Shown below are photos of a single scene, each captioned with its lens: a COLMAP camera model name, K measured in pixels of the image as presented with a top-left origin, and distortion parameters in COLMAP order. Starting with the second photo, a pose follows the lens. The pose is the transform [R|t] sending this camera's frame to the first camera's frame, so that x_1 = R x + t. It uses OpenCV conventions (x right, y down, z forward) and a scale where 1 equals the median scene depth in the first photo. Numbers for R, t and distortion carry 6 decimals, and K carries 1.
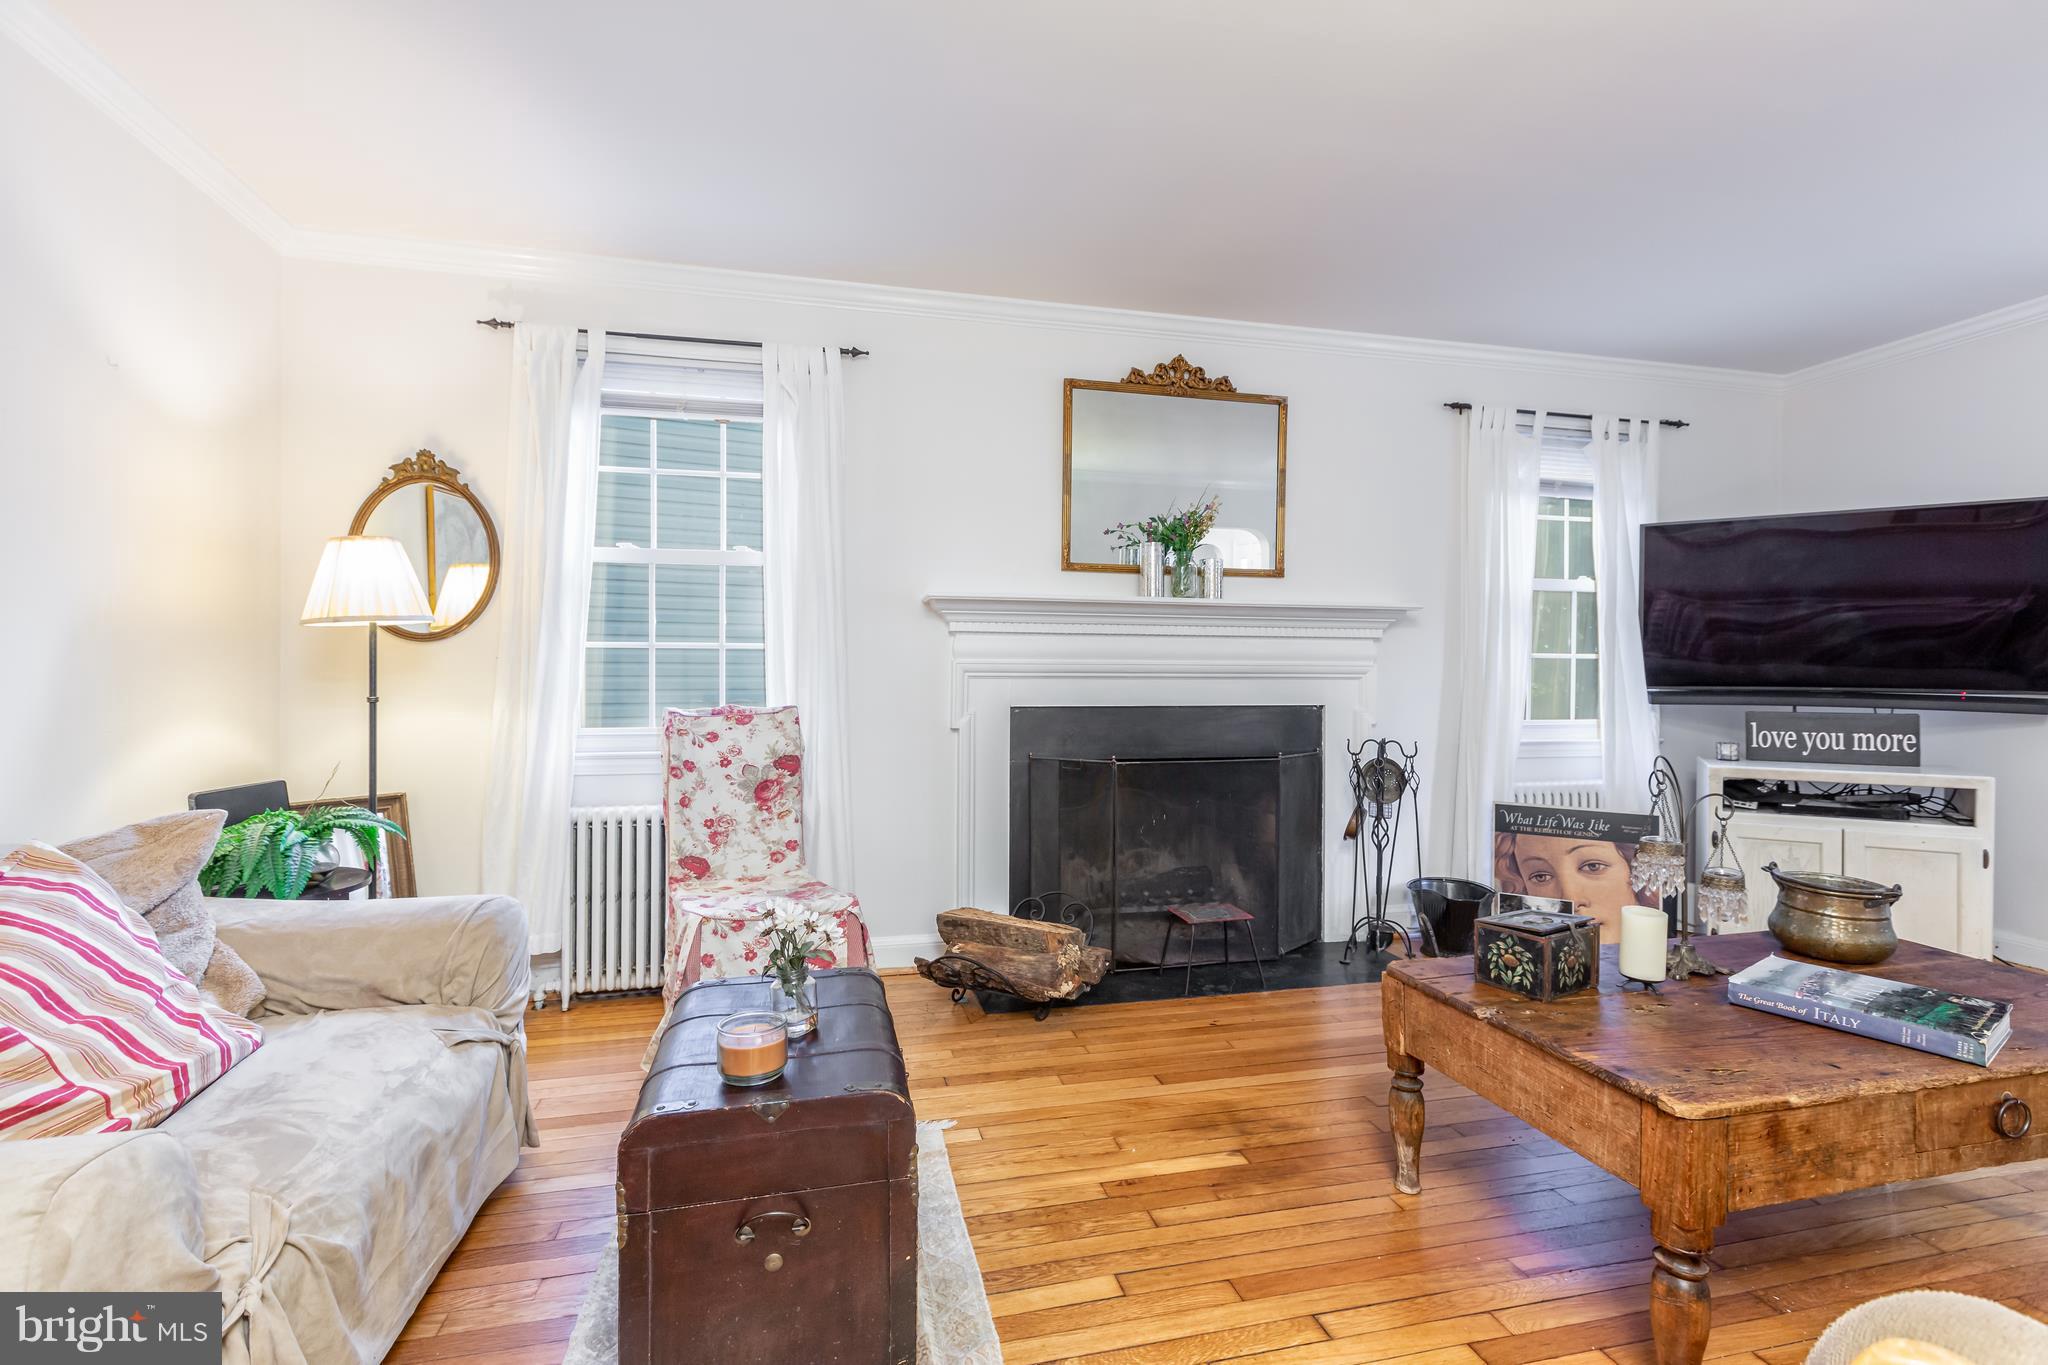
lens RADIAL K [[893.5, 0, 1013.3], [0, 893.5, 676.1], [0, 0, 1]] dist [-0.000190, -0.000025]
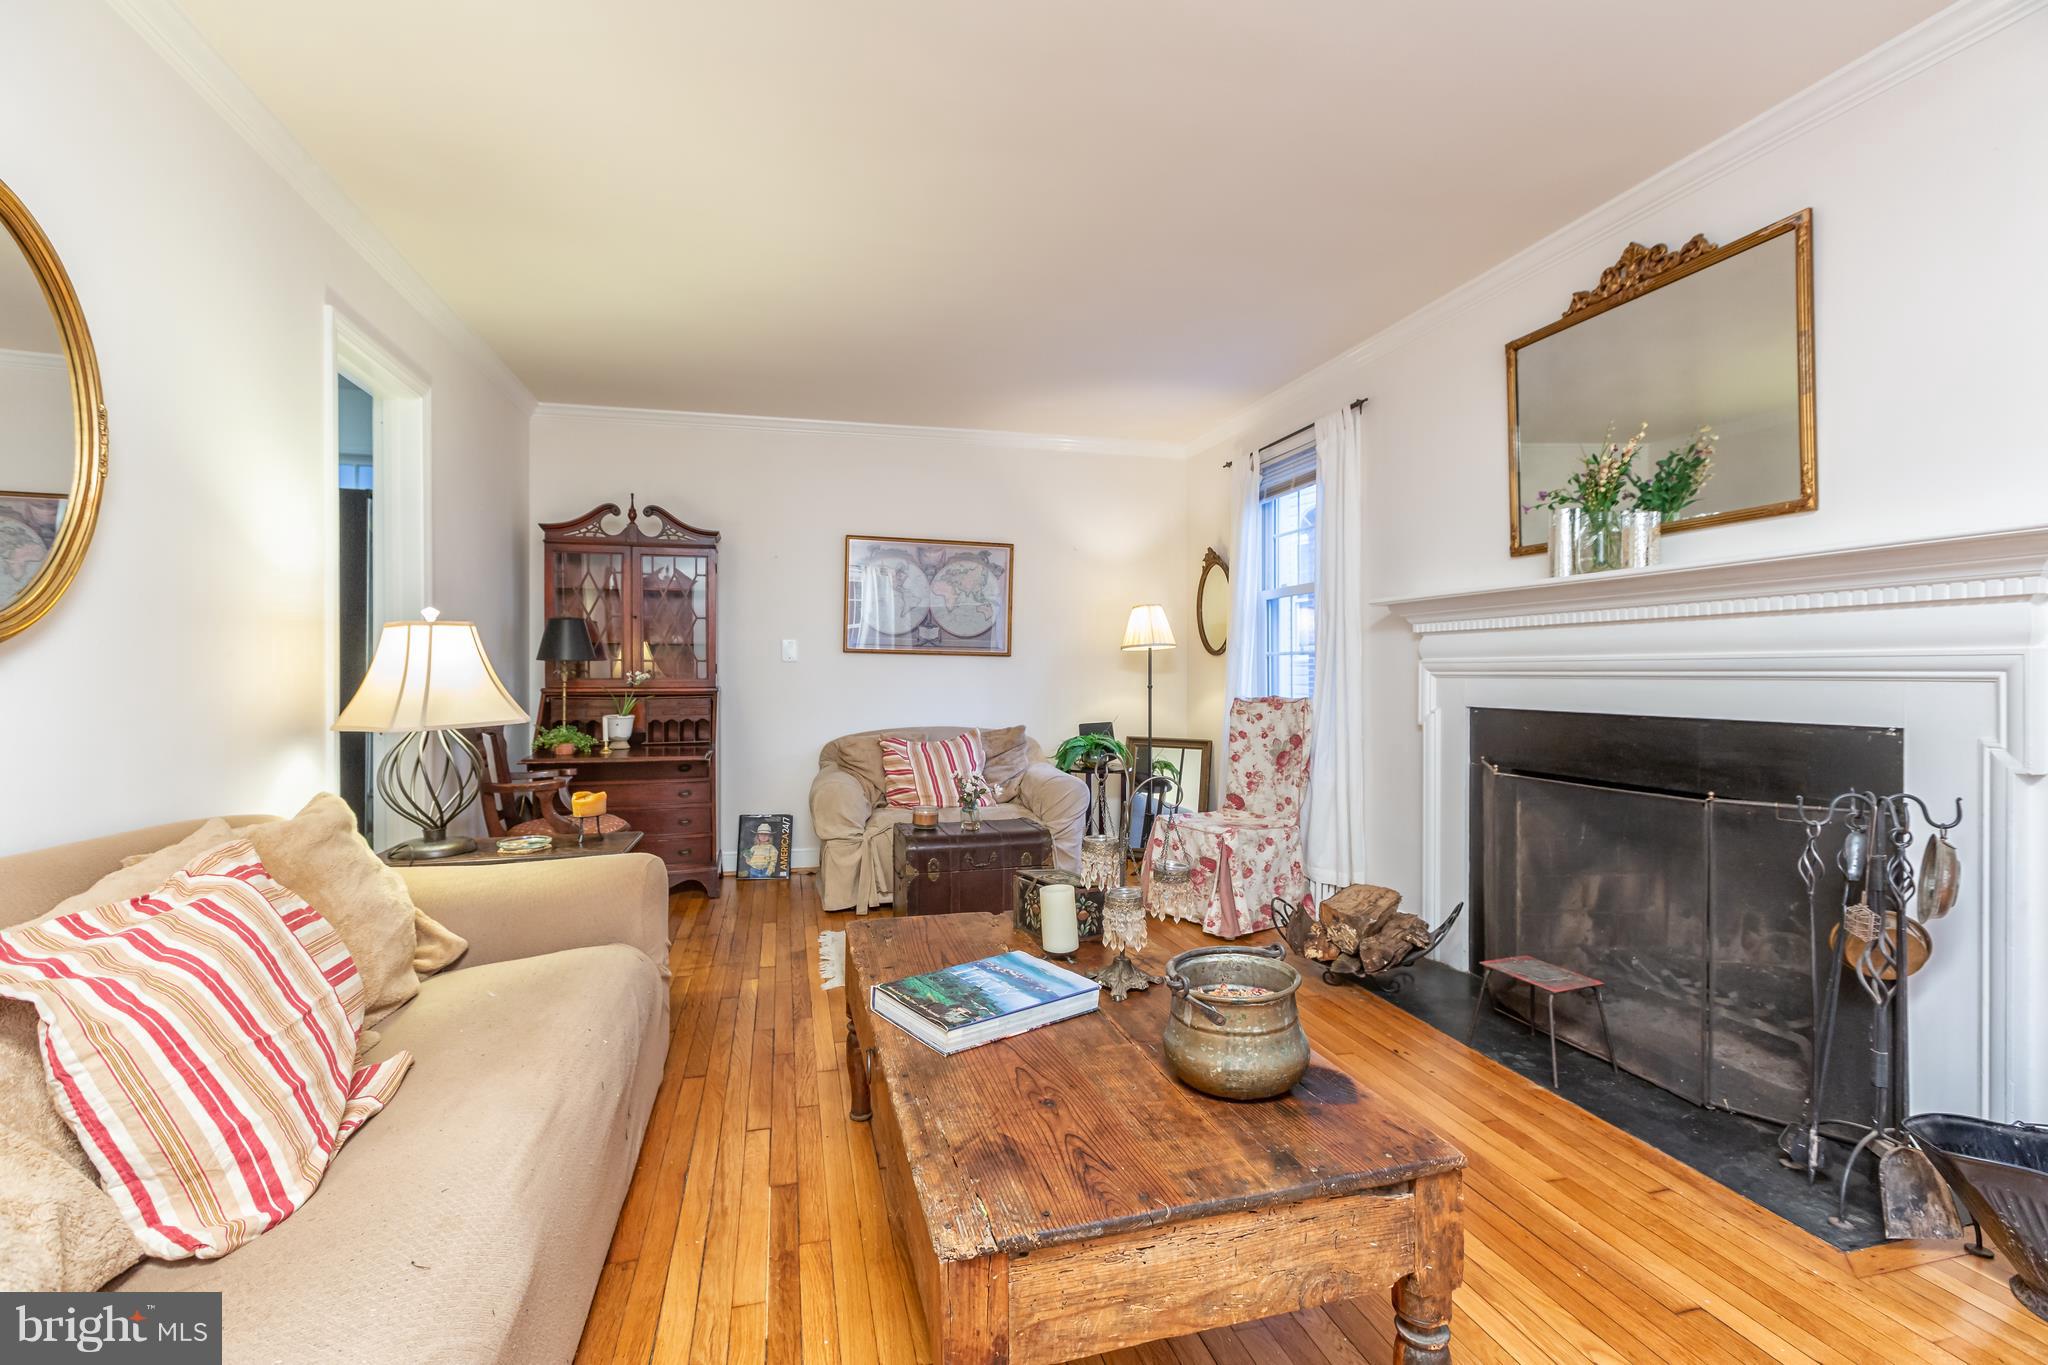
lens RADIAL K [[893.5, 0, 1013.3], [0, 893.5, 676.1], [0, 0, 1]] dist [-0.000190, -0.000025]
pose [[0.027156, -0.000847, -0.999631, 1.062467], [-0.005640, 0.999984, -0.001001, 0.005398], [0.999615, 0.005665, 0.027151, 0.541258]]
